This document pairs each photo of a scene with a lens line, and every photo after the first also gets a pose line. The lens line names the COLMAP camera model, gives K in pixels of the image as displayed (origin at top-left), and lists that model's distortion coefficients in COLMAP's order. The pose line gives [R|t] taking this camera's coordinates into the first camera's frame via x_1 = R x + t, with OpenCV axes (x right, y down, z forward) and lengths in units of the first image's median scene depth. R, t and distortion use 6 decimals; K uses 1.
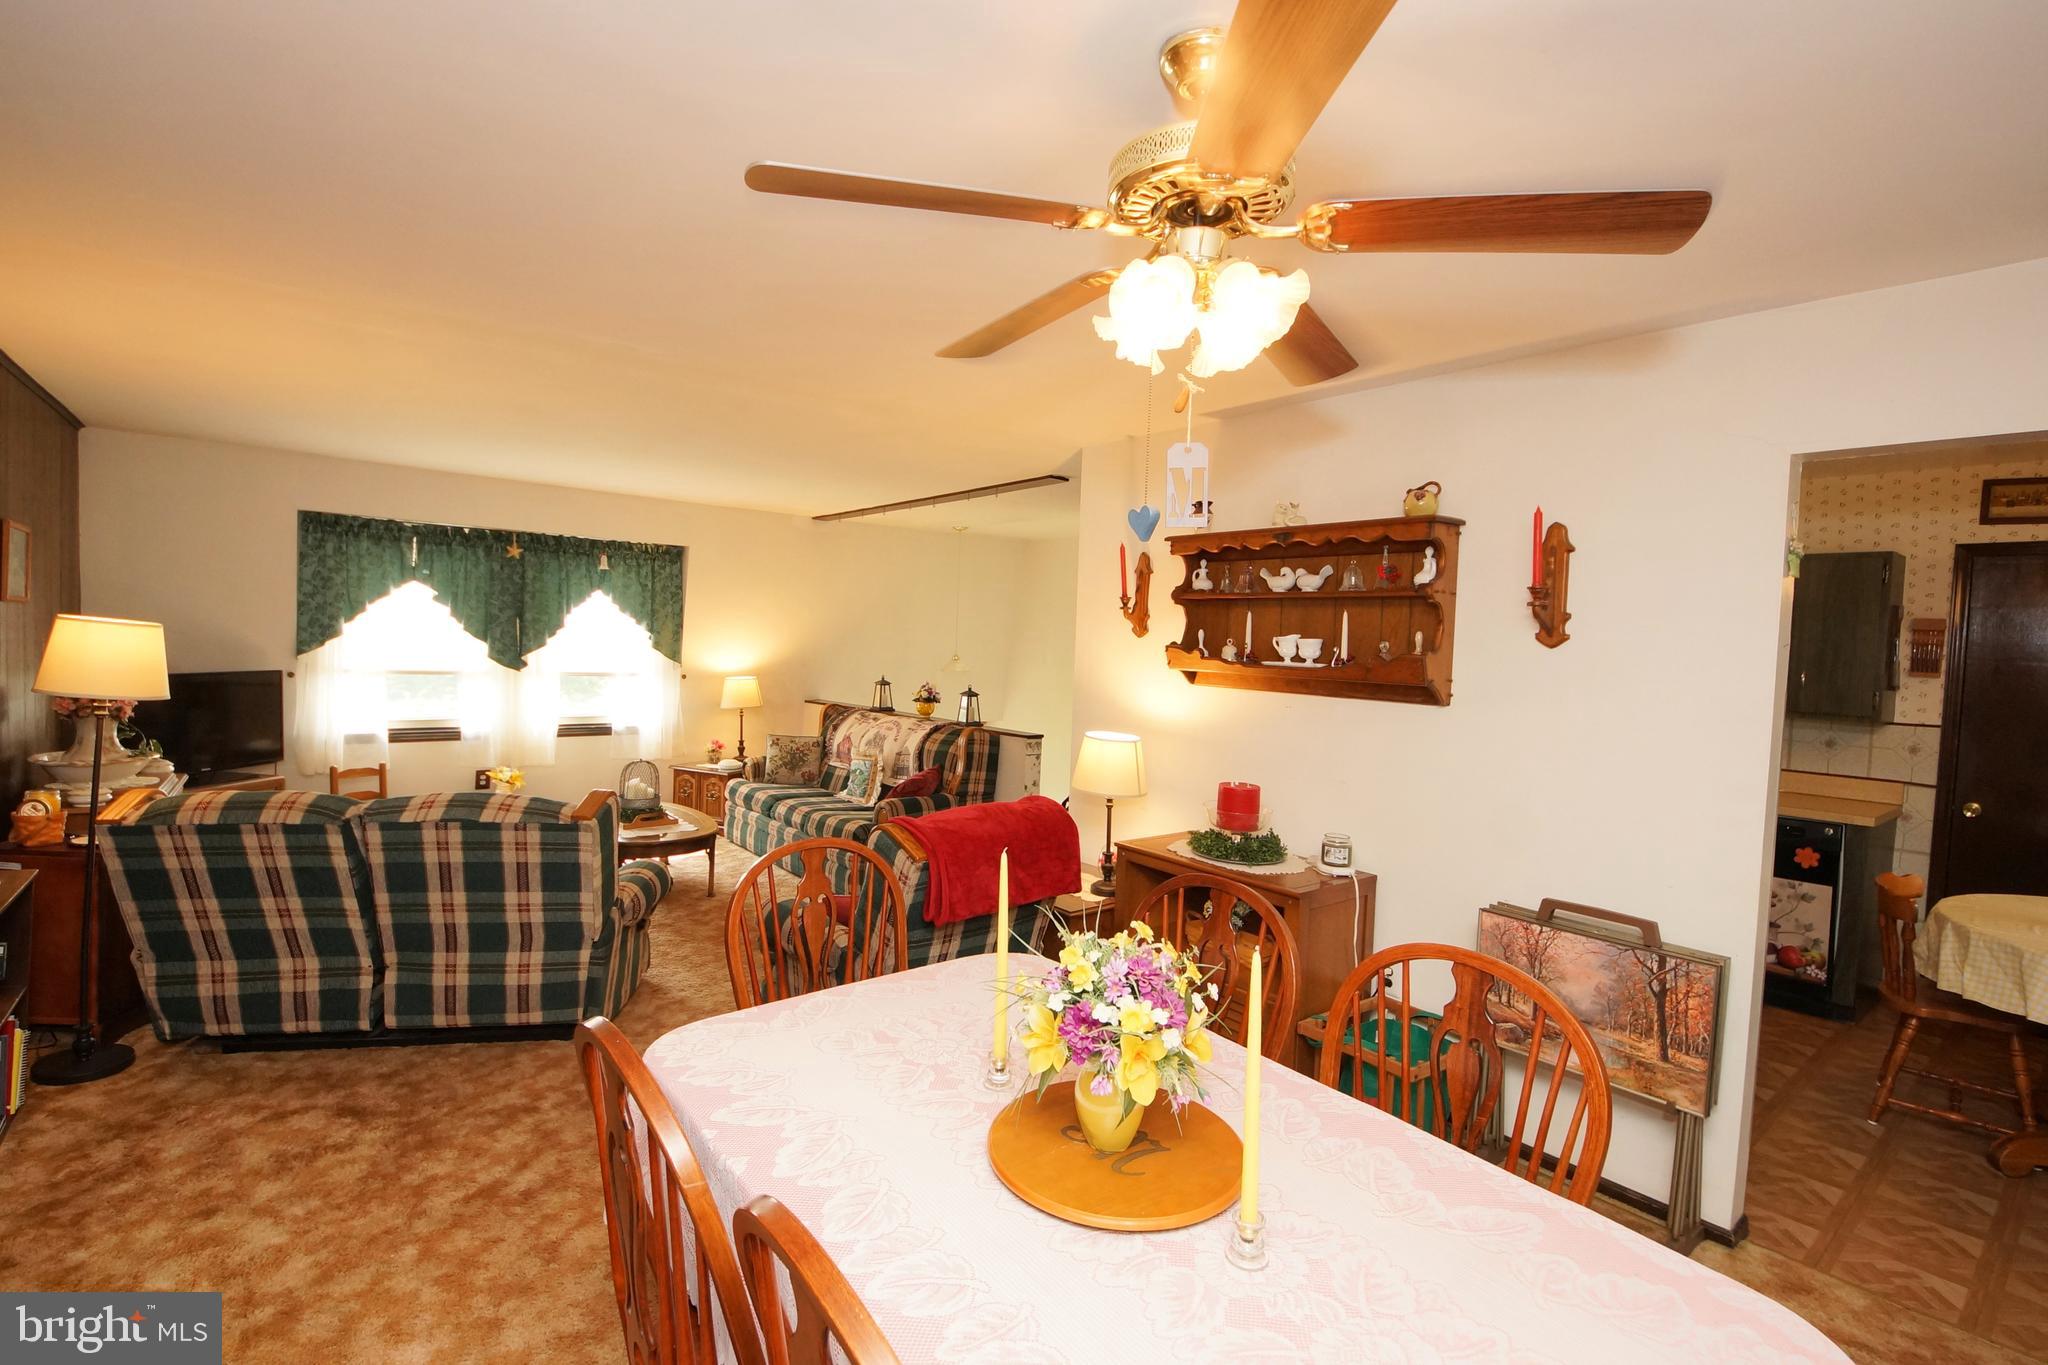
lens RADIAL K [[936.5, 0, 1024.1], [0, 936.5, 669.6], [0, 0, 1]] dist [0.004005, 0.000047]
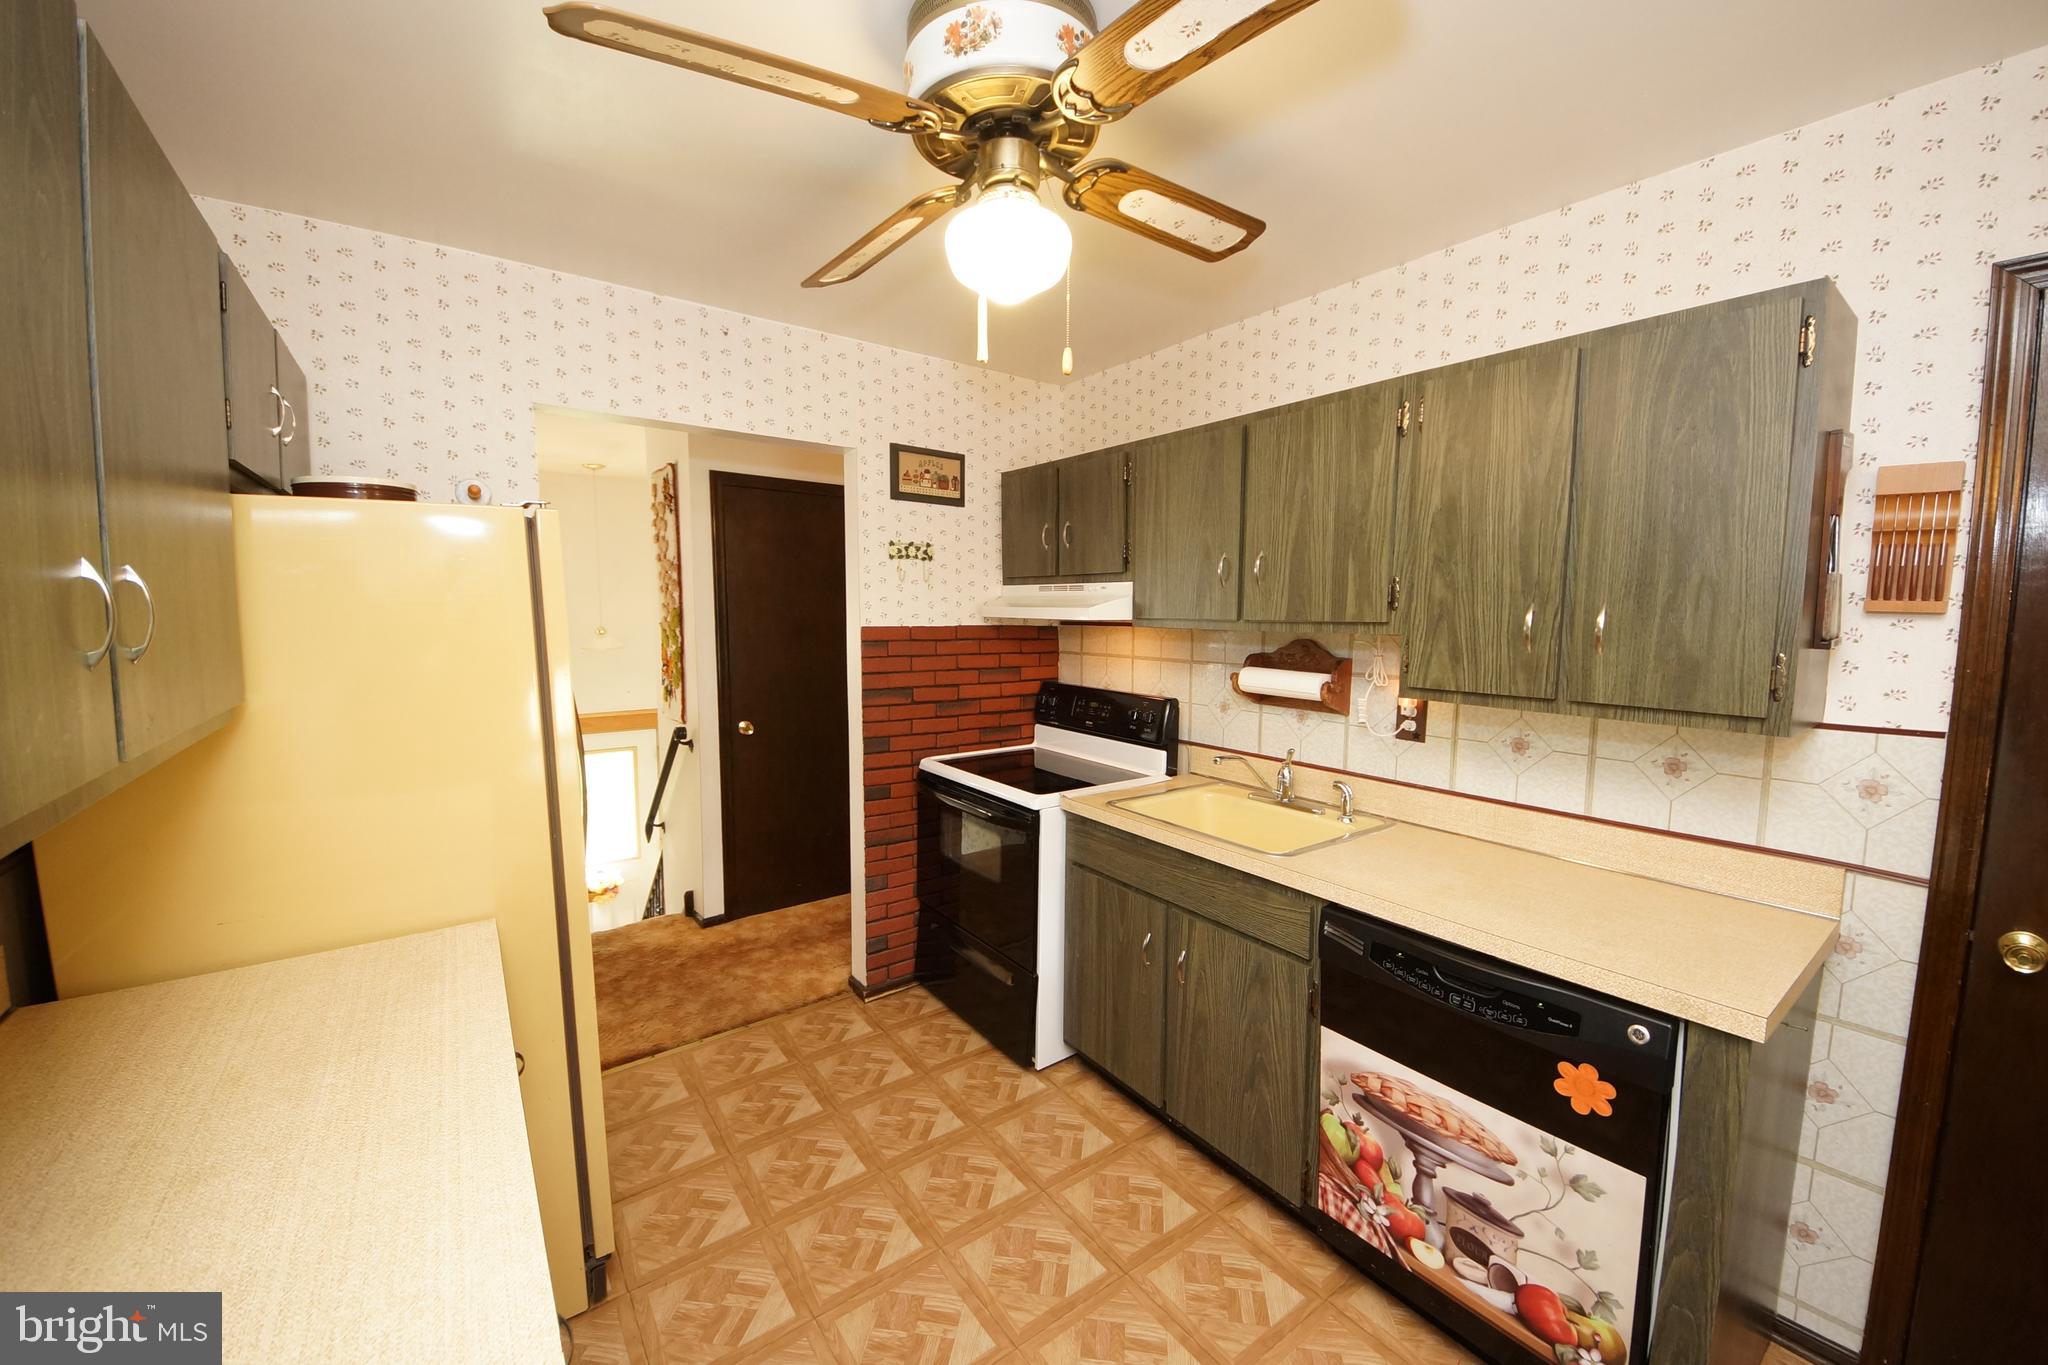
lens RADIAL K [[759.1, 0, 1023.8], [0, 759.1, 677.8], [0, 0, 1]] dist [-0.013489, -0.000268]
pose [[0.996322, -0.037859, -0.076877, 0.609597], [0.041871, 0.997807, 0.051262, 0.003696], [0.074768, -0.054292, 0.995722, 0.657480]]
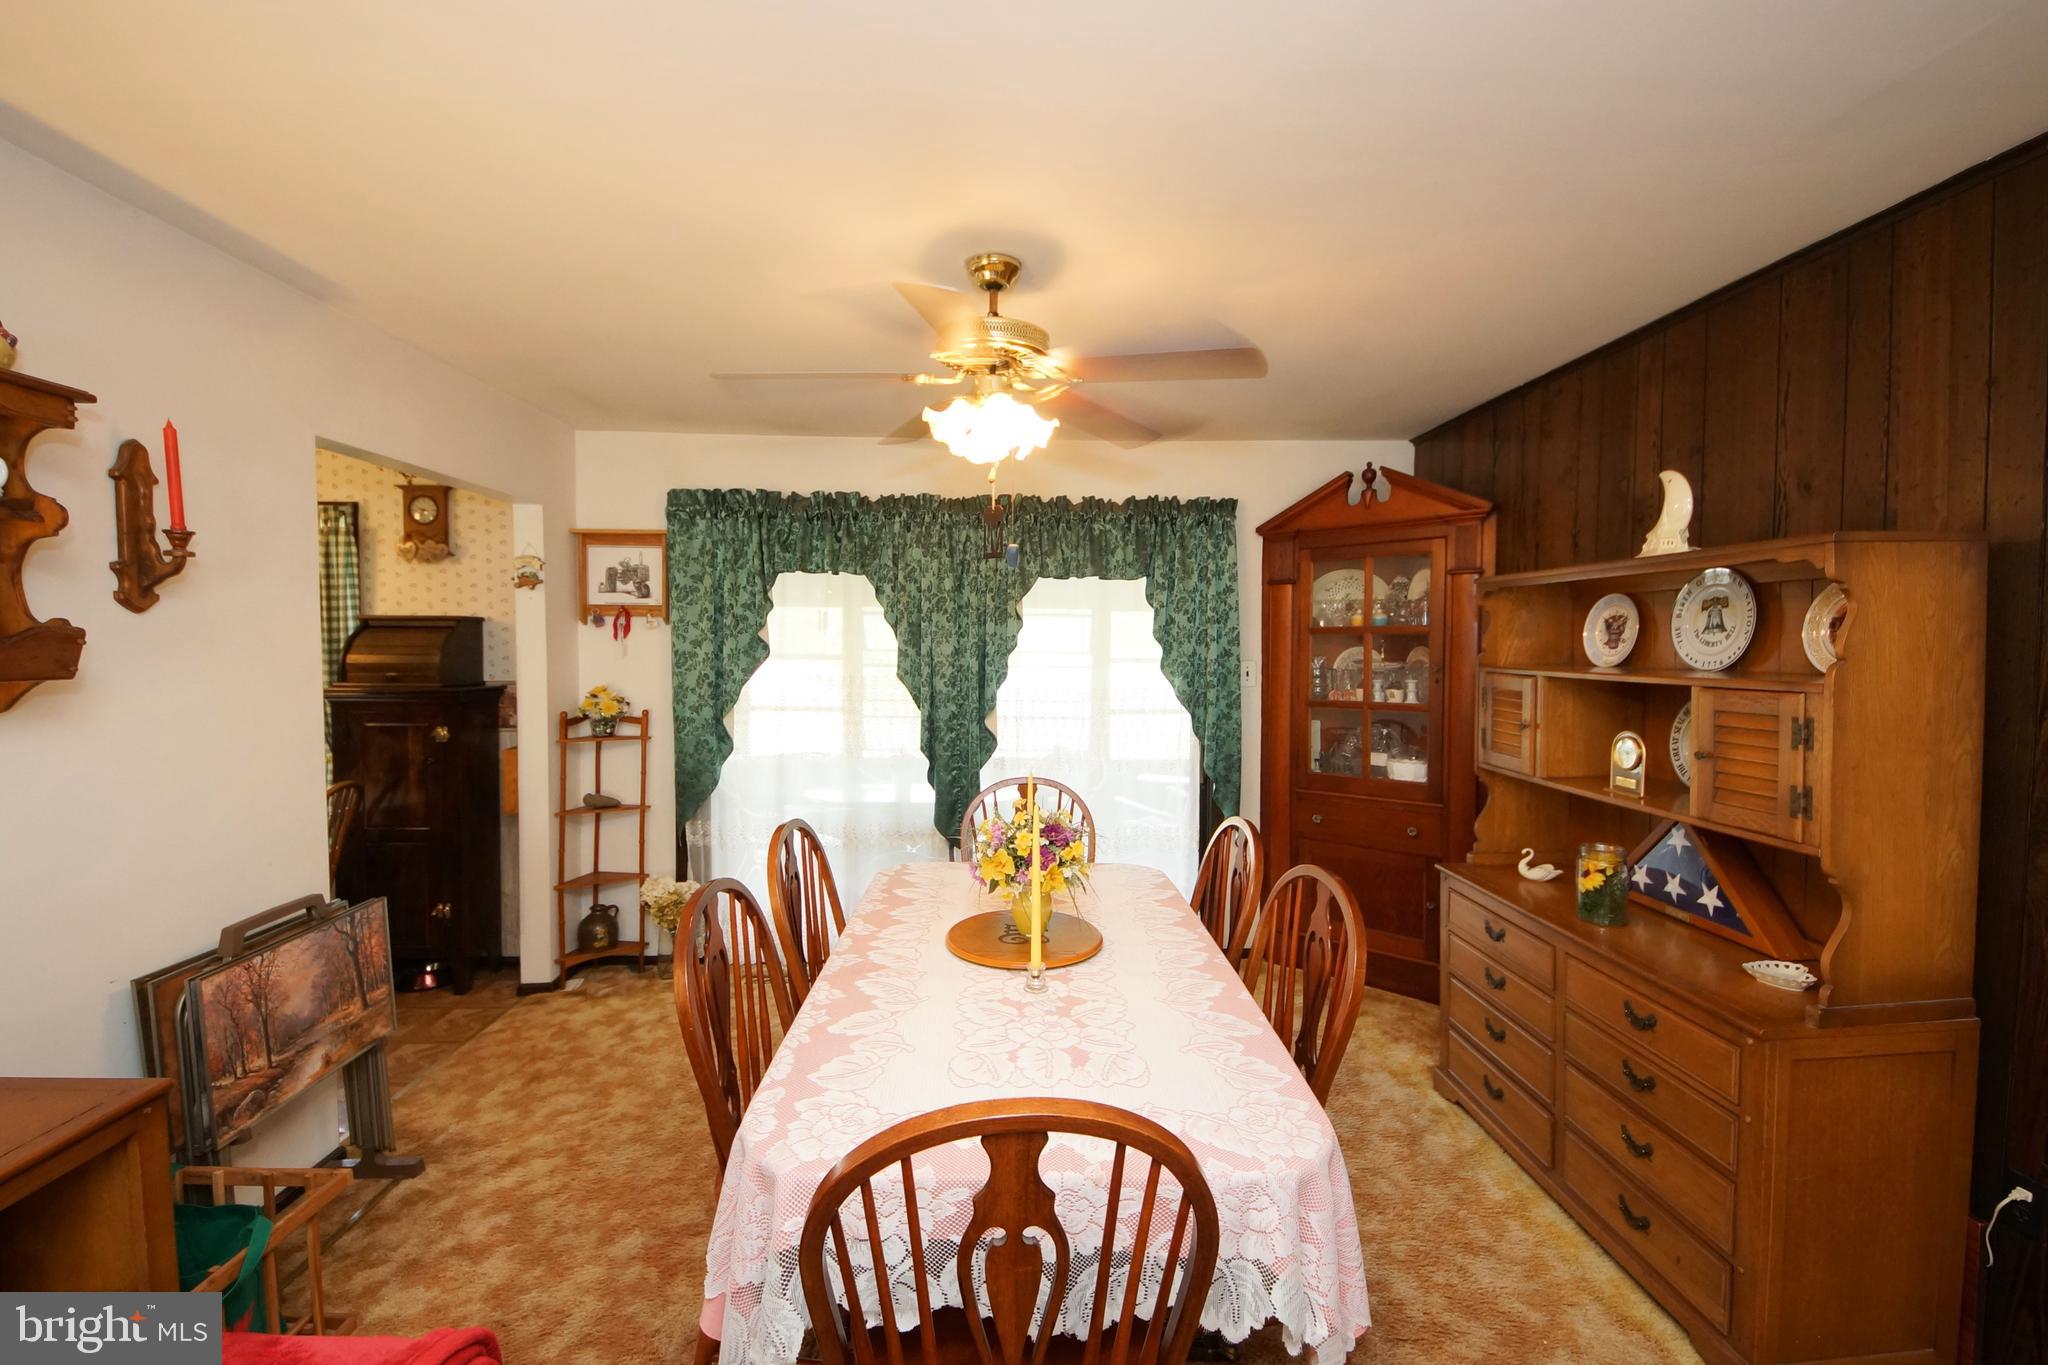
lens RADIAL K [[836.6, 0, 1015.3], [0, 836.6, 687.1], [0, 0, 1]] dist [0.011140, -0.005141]
pose [[-0.797157, -0.076453, 0.598912, -0.250691], [-0.014075, 0.994034, 0.108157, -0.030144], [-0.603608, 0.077788, -0.793477, 0.741671]]
